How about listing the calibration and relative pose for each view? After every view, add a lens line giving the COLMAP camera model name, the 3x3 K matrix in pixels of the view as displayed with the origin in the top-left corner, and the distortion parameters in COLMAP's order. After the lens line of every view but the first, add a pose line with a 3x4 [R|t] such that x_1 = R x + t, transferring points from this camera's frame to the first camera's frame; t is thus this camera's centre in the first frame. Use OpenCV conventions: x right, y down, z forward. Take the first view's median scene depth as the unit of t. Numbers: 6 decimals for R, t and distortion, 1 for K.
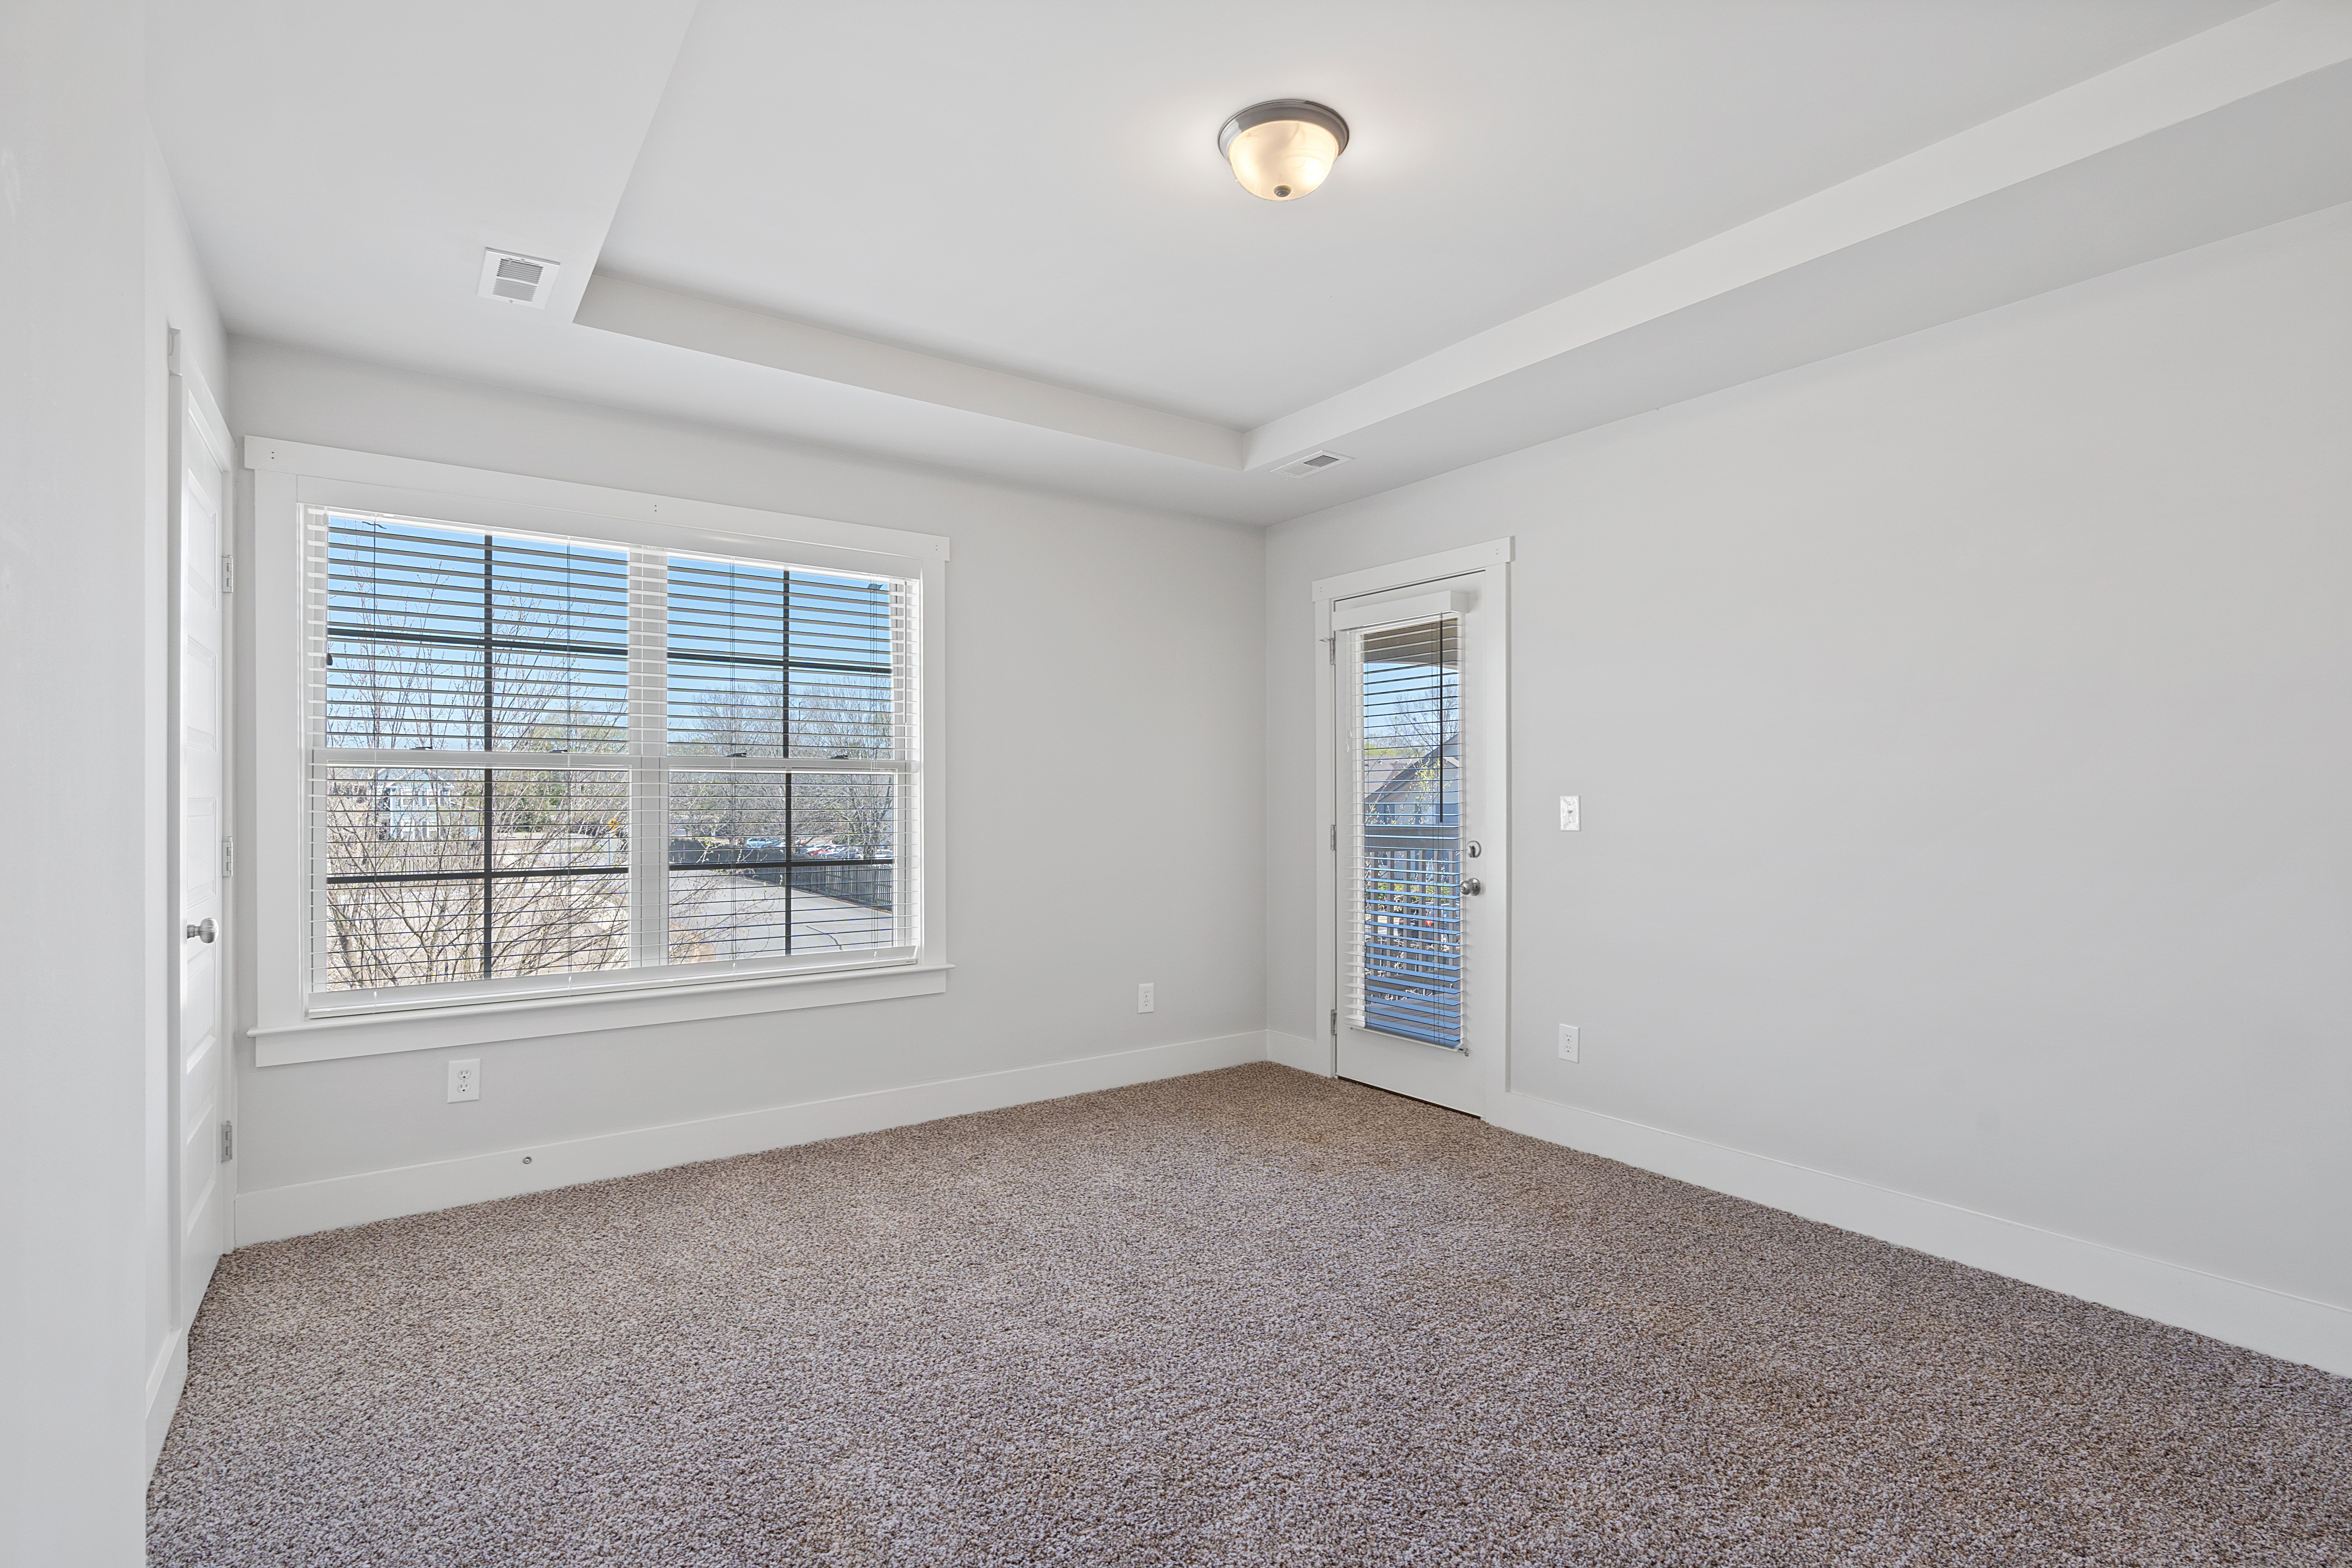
lens RADIAL K [[1115.6, 0, 1176.0], [0, 1115.6, 784.0], [0, 0, 1]] dist [-0.001473, -0.000121]
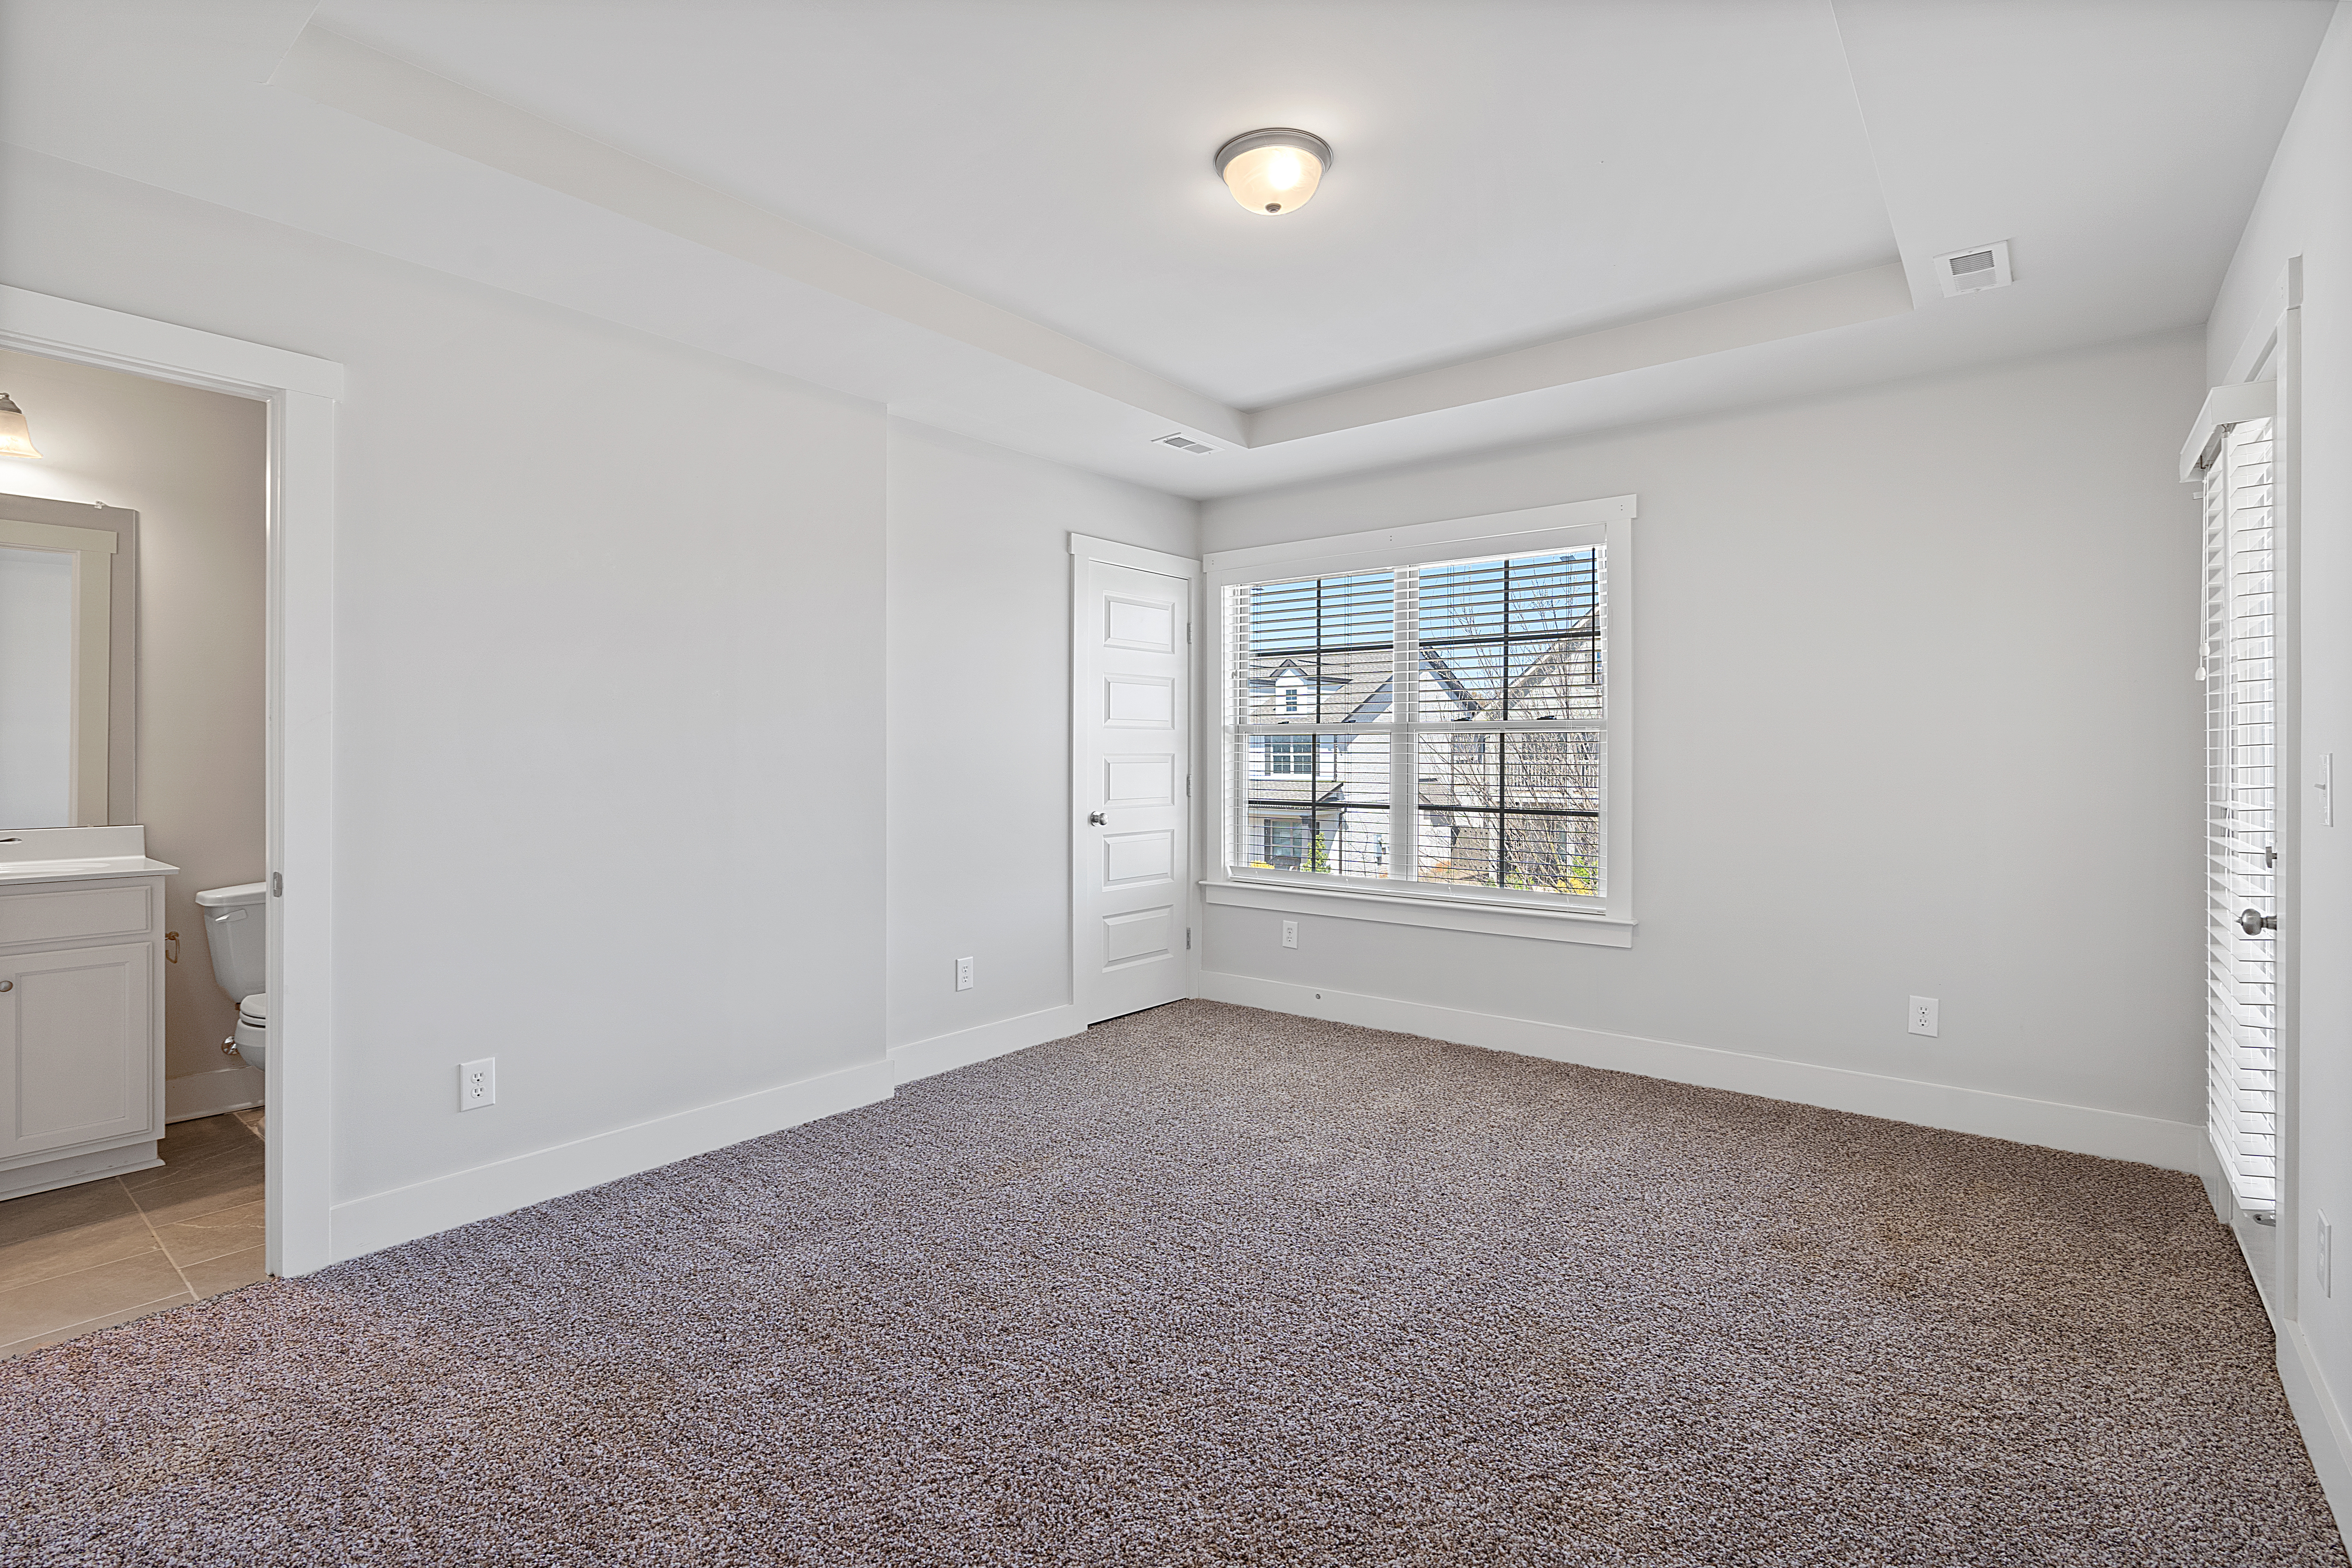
lens RADIAL K [[1076.6, 0, 1181.5], [0, 1076.6, 740.8], [0, 0, 1]] dist [0.000637, 0.000127]
pose [[0.276815, -0.008150, -0.960889, 0.688327], [0.012763, 0.999907, -0.004805, -0.000391], [0.960838, -0.010934, 0.276894, 0.386575]]
